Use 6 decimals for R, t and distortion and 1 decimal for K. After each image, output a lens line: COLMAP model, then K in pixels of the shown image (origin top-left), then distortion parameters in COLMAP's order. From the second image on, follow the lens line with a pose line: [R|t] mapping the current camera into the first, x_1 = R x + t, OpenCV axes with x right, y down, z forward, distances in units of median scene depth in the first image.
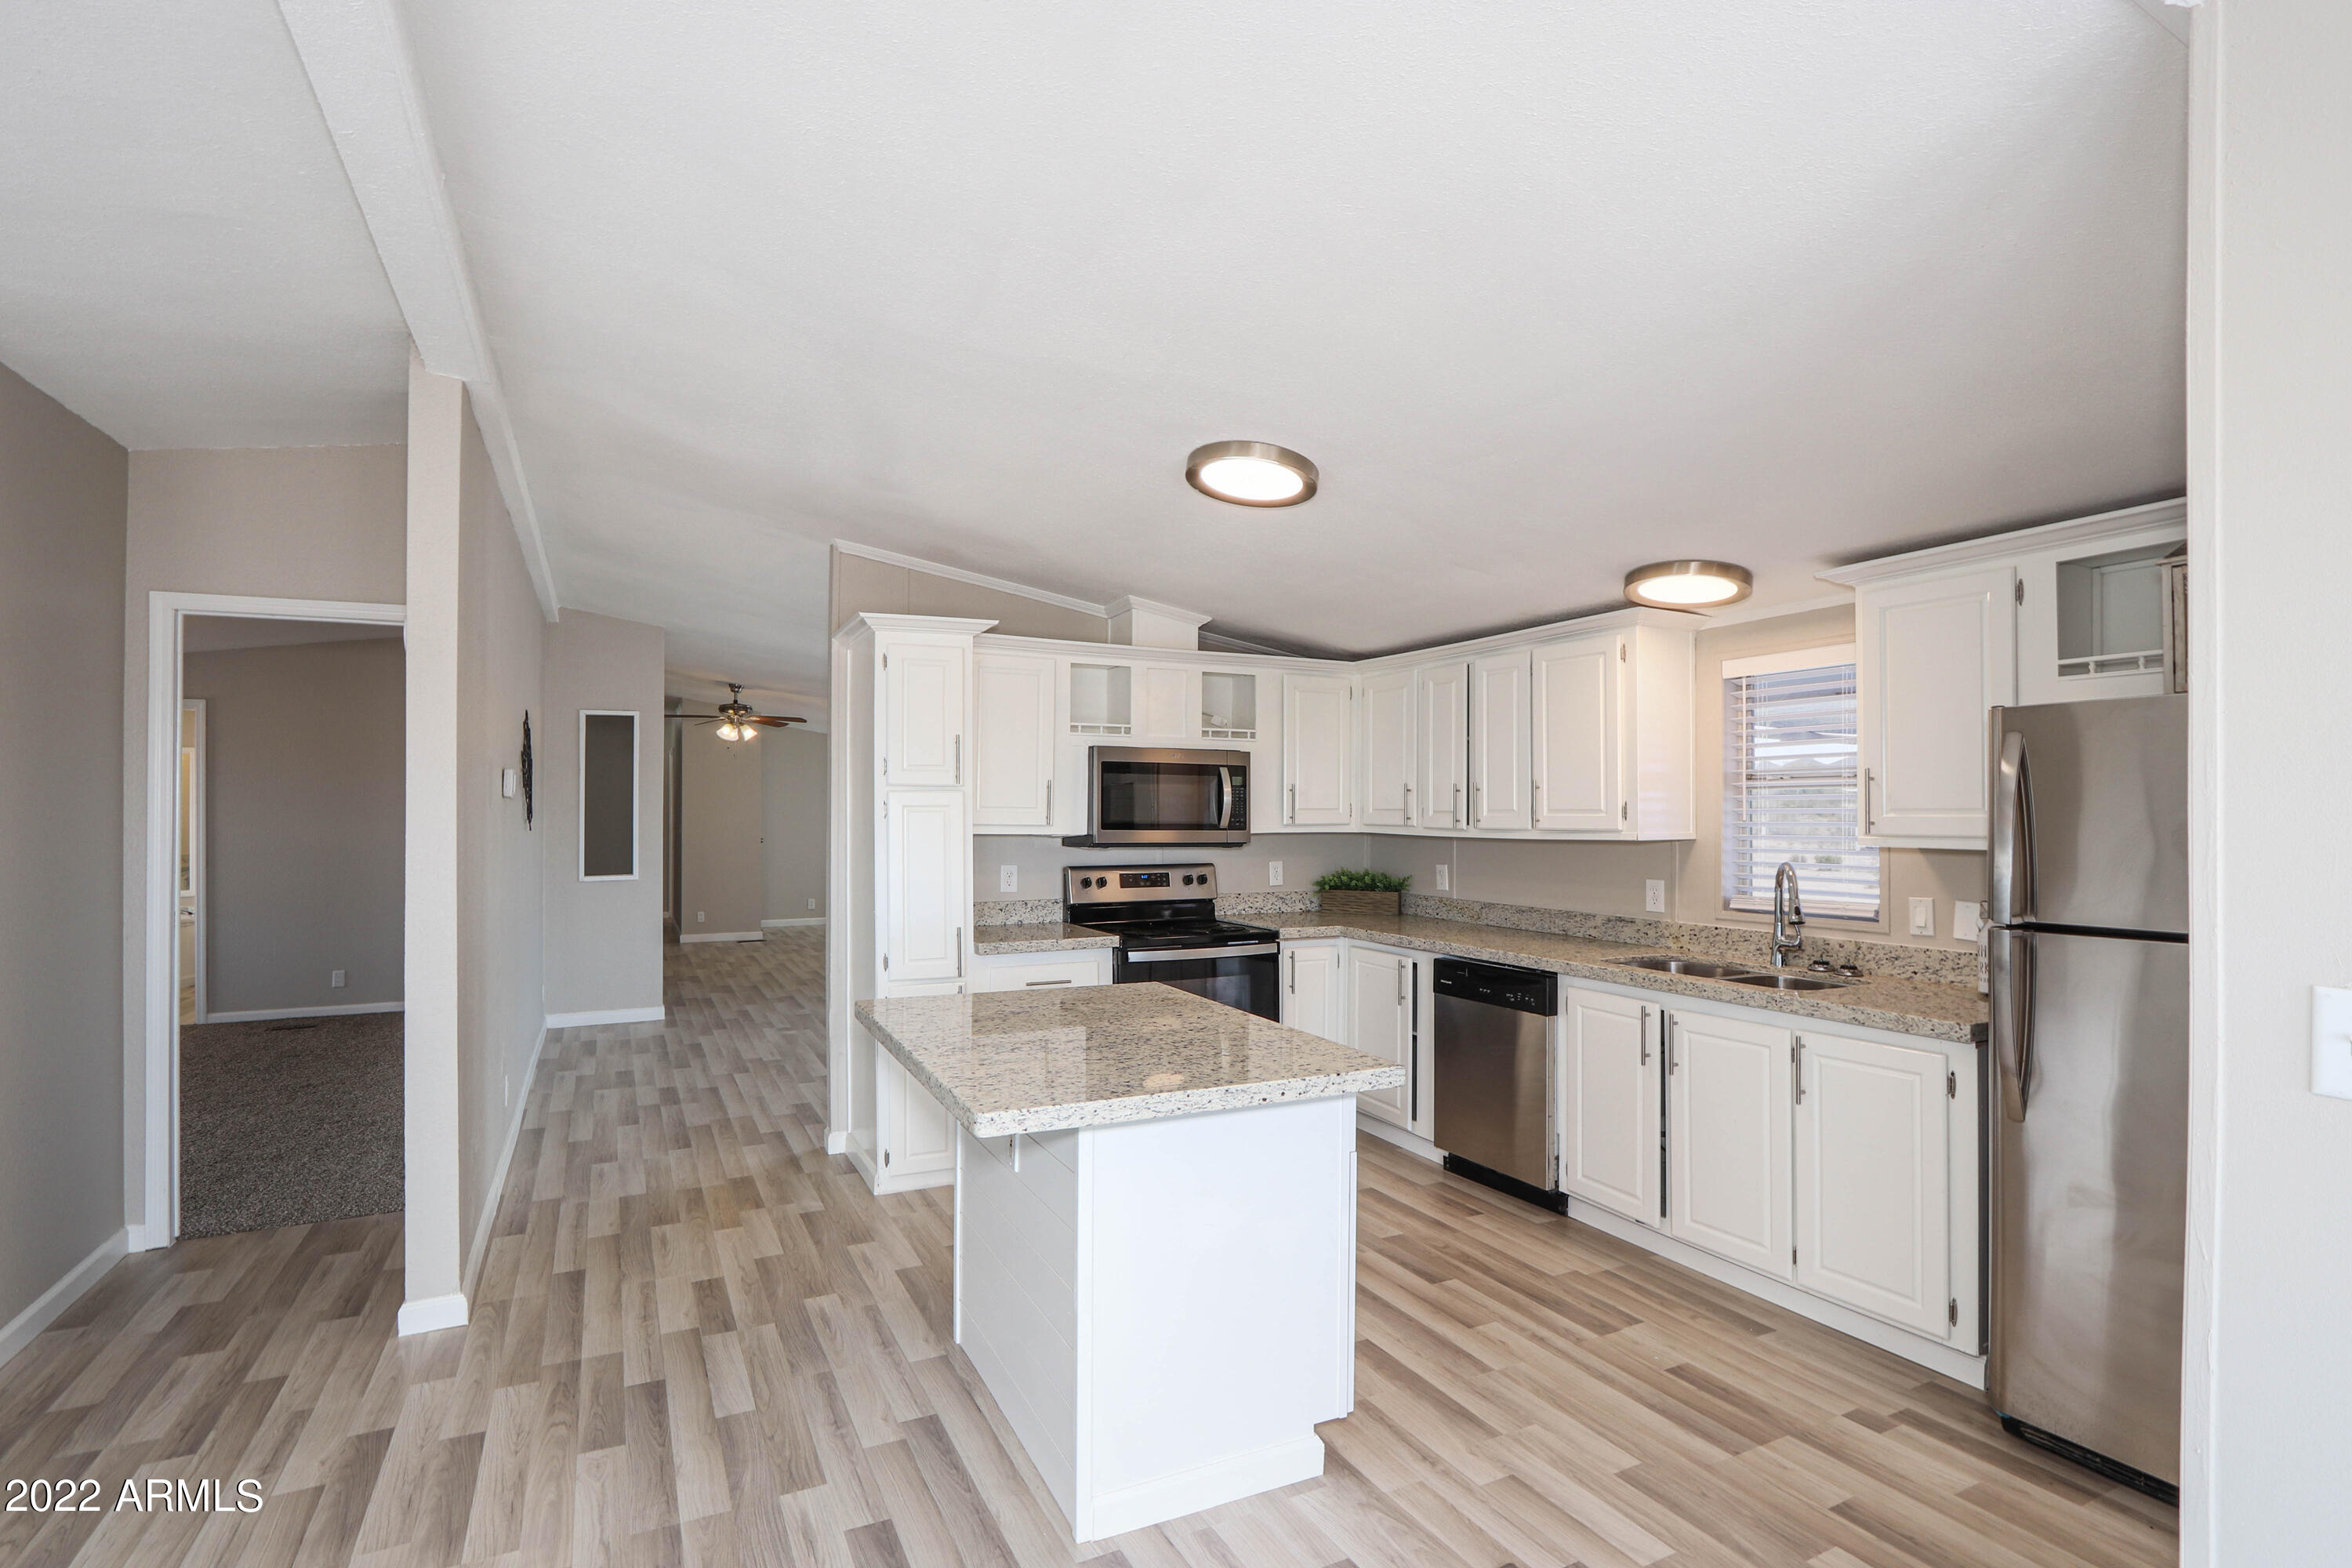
lens RADIAL K [[1102.7, 0, 1168.6], [0, 1102.7, 807.7], [0, 0, 1]] dist [-0.017407, 0.001039]
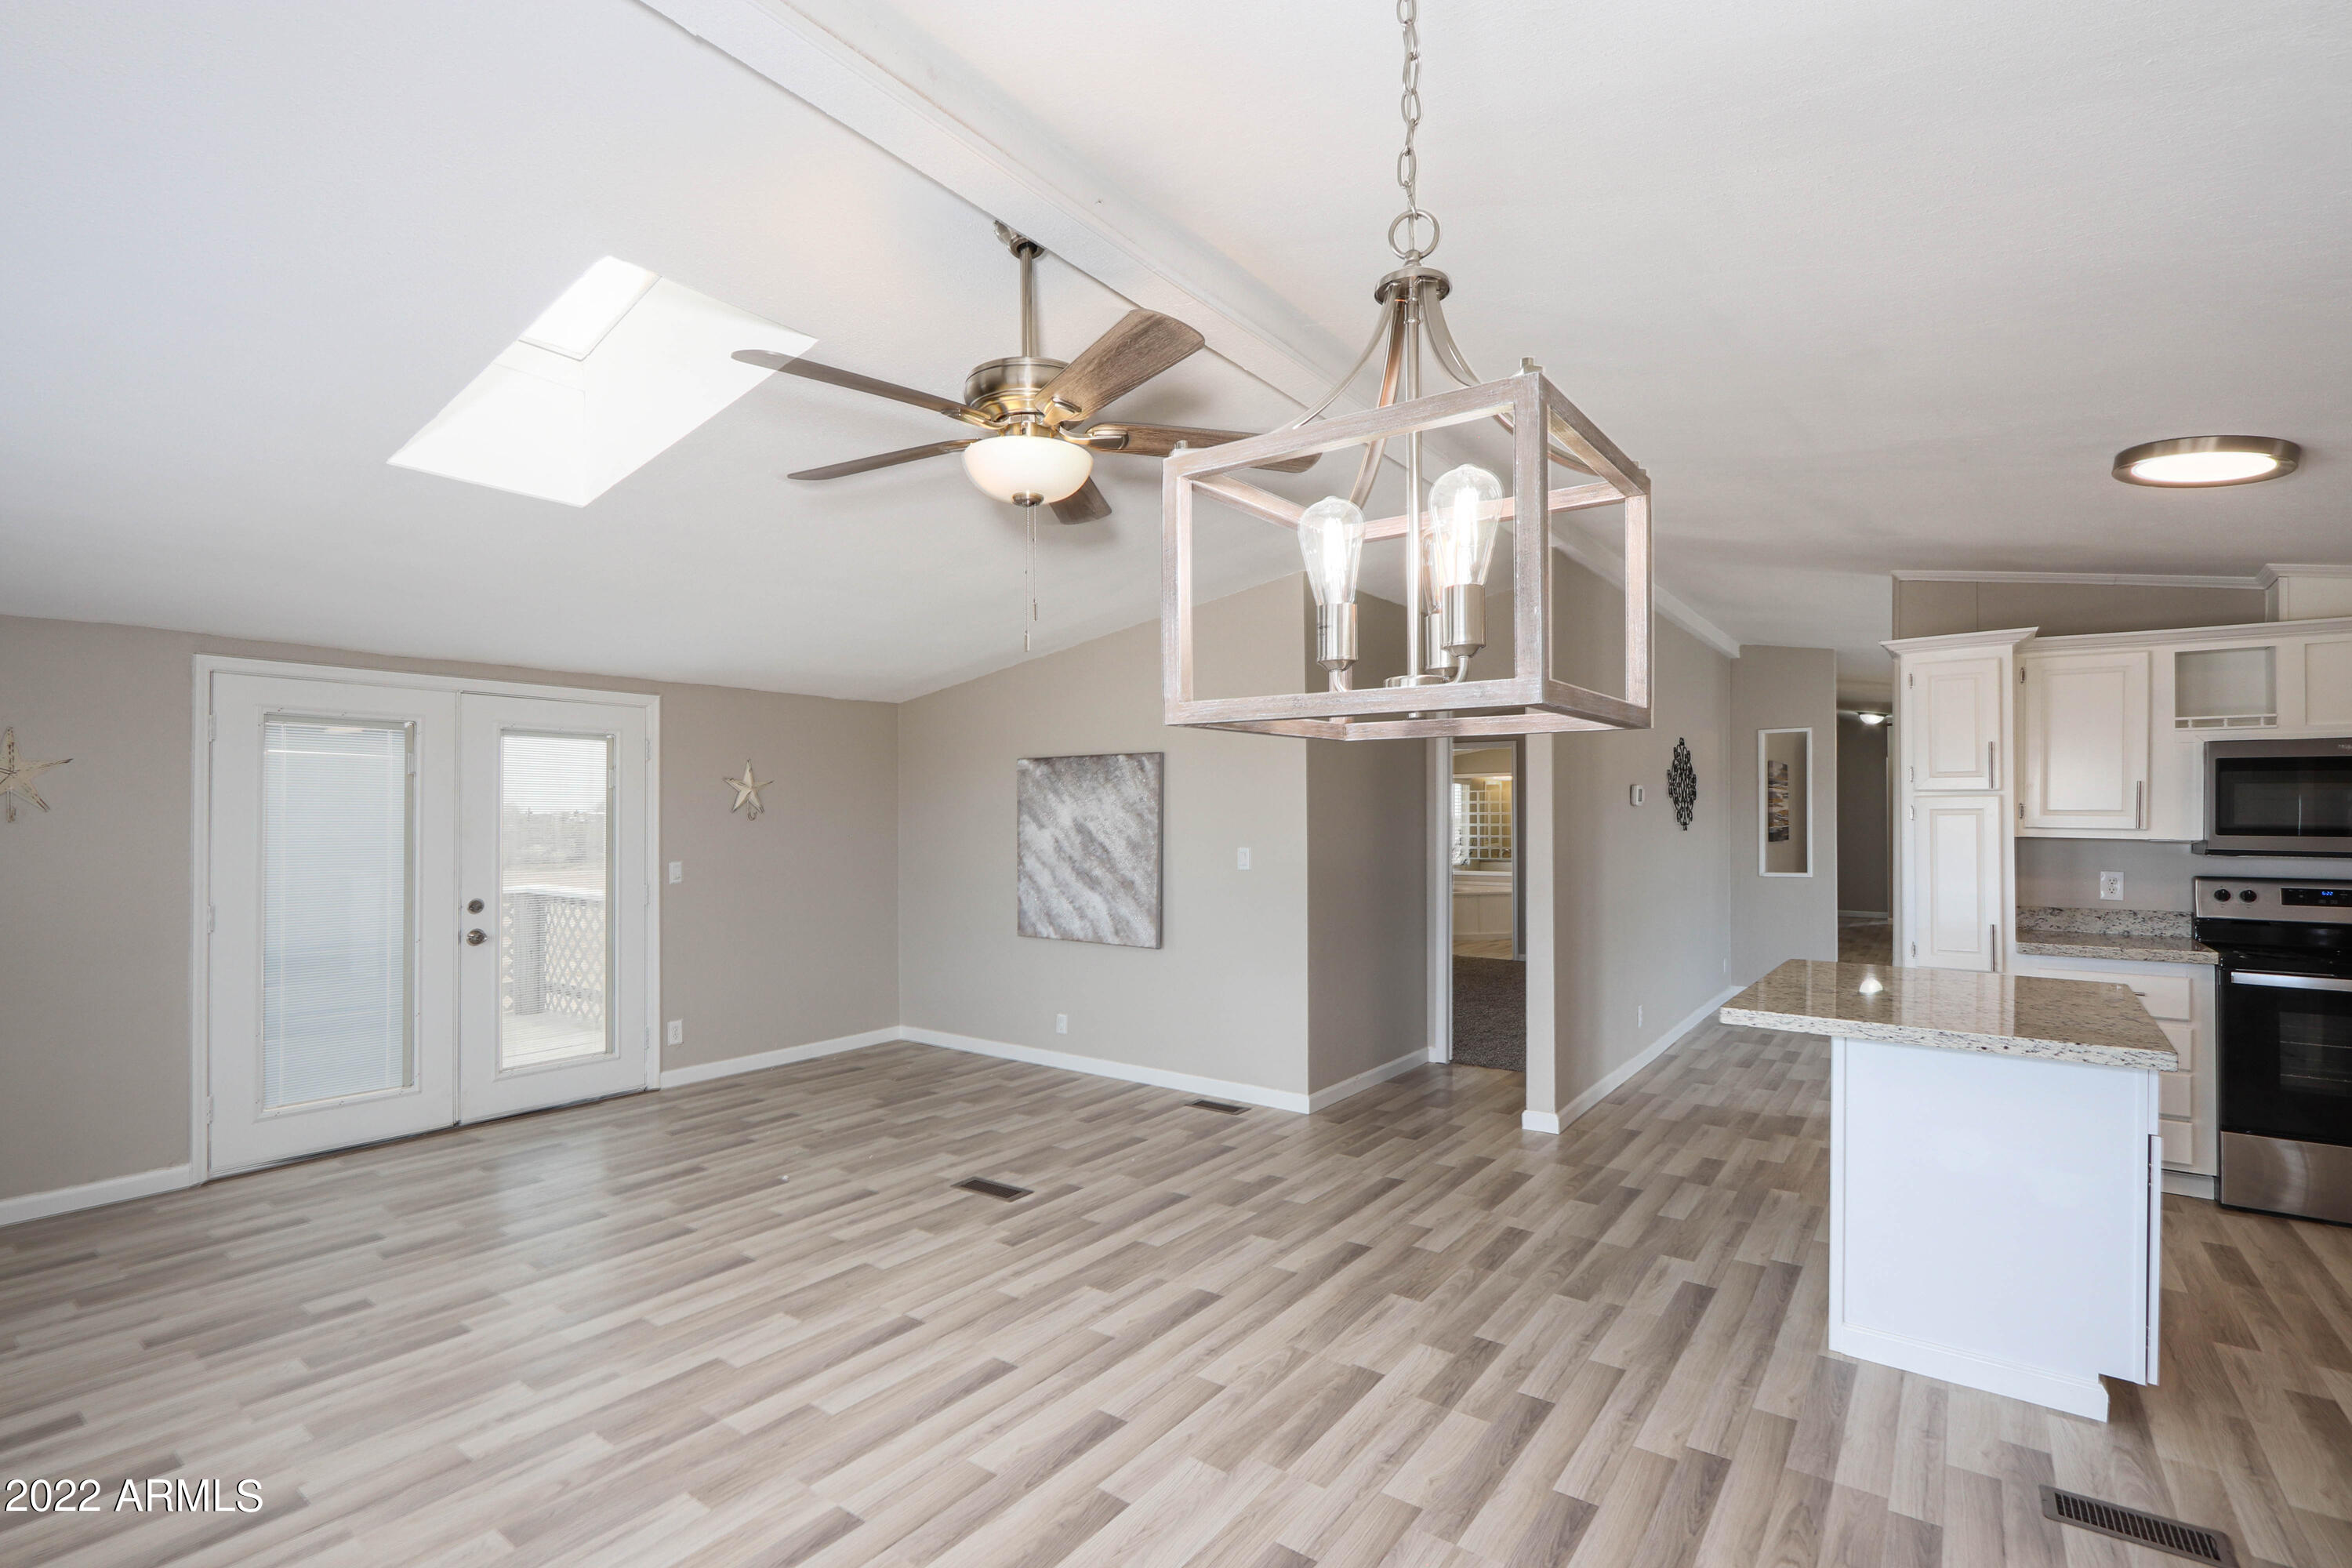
lens RADIAL K [[1102.7, 0, 1133.7], [0, 1102.7, 820.0], [0, 0, 1]] dist [-0.017407, 0.001039]
pose [[0.432989, 0.001272, -0.901398, 0.386395], [0.004045, 0.999986, 0.003355, 0.001273], [0.901390, -0.005099, 0.432978, -0.187046]]
